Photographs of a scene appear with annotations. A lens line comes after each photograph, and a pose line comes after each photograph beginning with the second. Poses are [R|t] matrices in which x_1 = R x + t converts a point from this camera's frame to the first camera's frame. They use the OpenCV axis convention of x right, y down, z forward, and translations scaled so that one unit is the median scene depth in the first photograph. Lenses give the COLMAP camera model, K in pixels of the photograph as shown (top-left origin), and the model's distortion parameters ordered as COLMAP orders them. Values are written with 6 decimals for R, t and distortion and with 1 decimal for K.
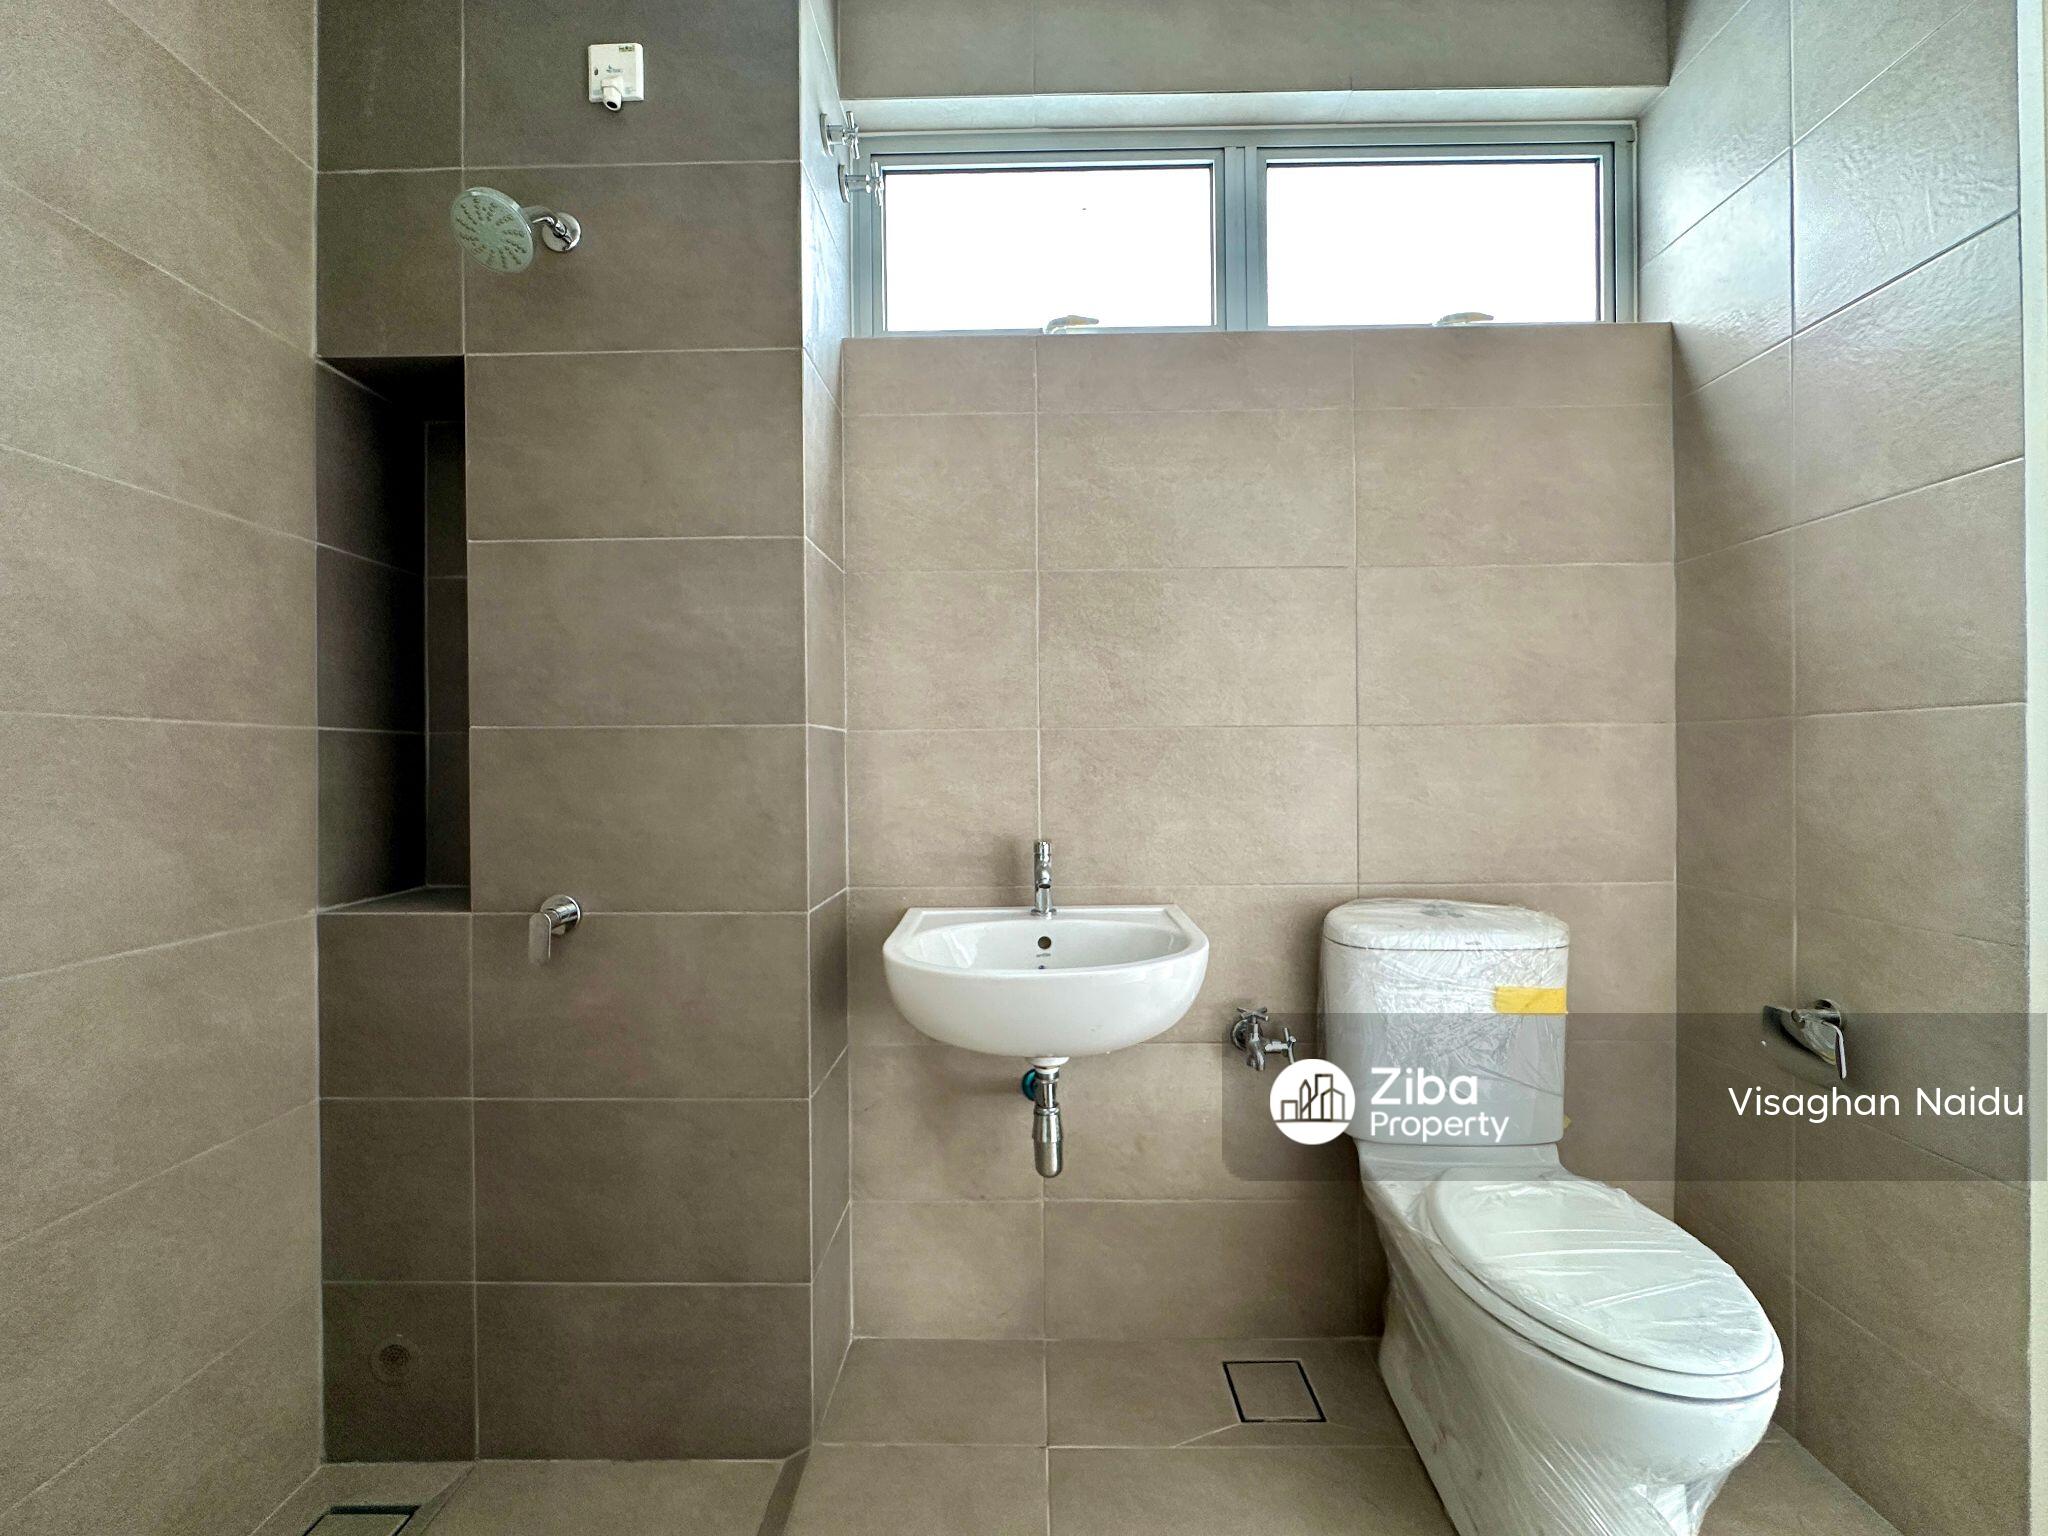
lens RADIAL K [[812.2, 0, 1020.9], [0, 812.2, 759.0], [0, 0, 1]] dist [-0.006034, 0.000924]
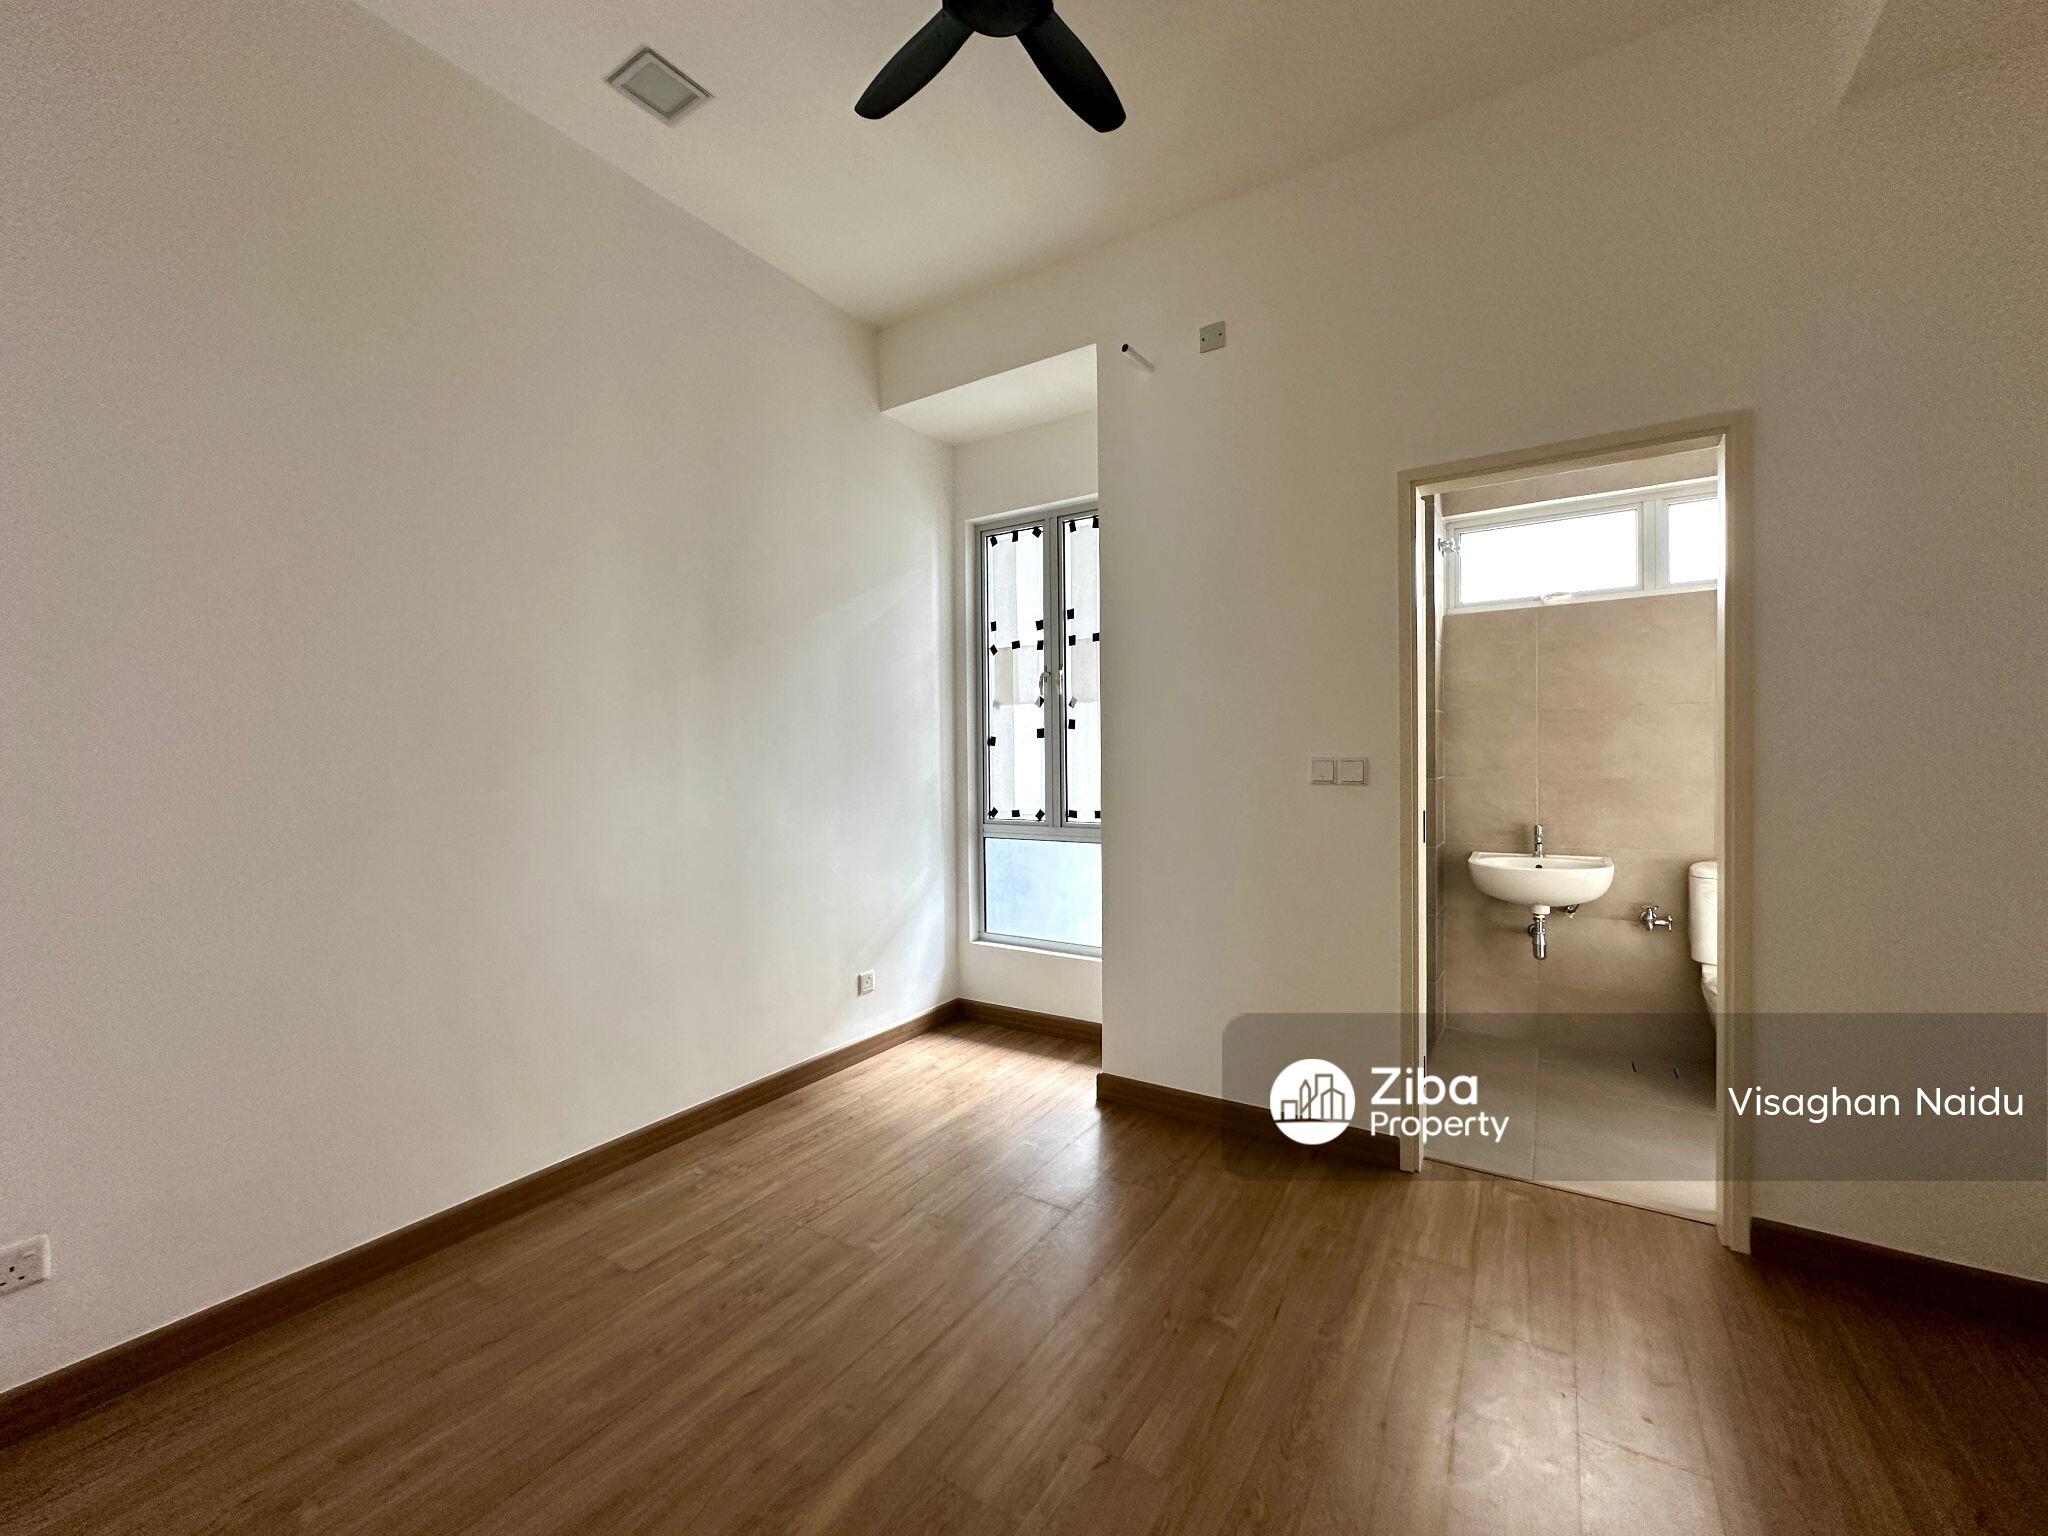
lens RADIAL K [[812.2, 0, 1021.1], [0, 812.2, 768.9], [0, 0, 1]] dist [-0.006034, 0.000924]
pose [[0.837700, 0.008125, -0.546070, 0.050260], [-0.011588, 0.999929, -0.002899, -0.037916], [0.546007, 0.008757, 0.837735, -1.767368]]
